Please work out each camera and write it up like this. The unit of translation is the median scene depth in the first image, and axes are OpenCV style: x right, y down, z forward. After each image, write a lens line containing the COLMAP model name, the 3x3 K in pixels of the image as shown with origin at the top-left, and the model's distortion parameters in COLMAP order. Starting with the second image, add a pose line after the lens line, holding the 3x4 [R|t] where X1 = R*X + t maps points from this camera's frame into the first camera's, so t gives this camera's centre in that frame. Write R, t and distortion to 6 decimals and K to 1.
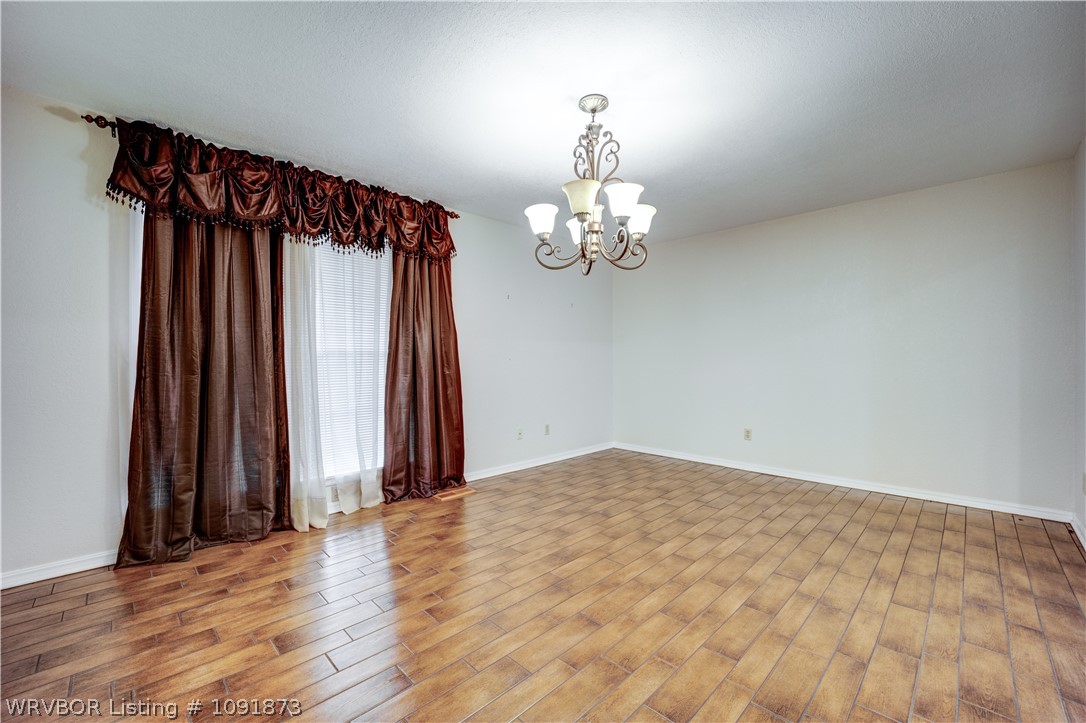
lens RADIAL K [[439.6, 0, 543.3], [0, 439.6, 362.3], [0, 0, 1]] dist [-0.026385, 0.000364]
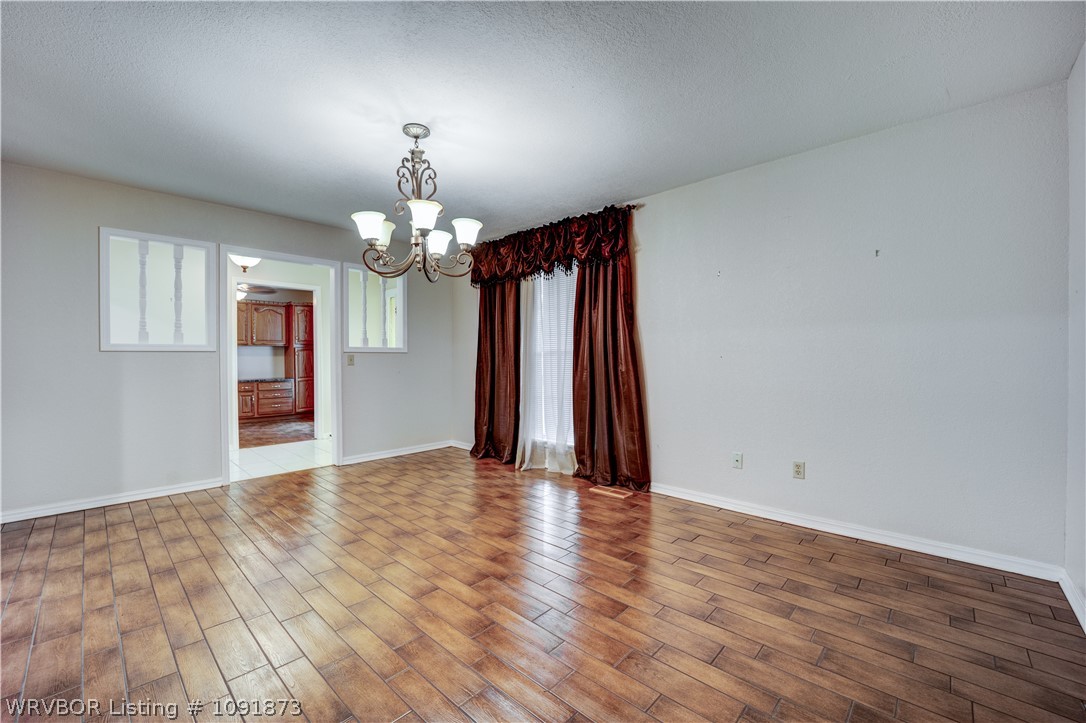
lens RADIAL K [[439.6, 0, 543.1], [0, 439.6, 361.7], [0, 0, 1]] dist [-0.026385, 0.000364]
pose [[0.035727, 0.009453, -0.999317, 1.086451], [-0.003398, 0.999951, 0.009337, -0.008034], [0.999356, 0.003062, 0.035757, 1.110106]]
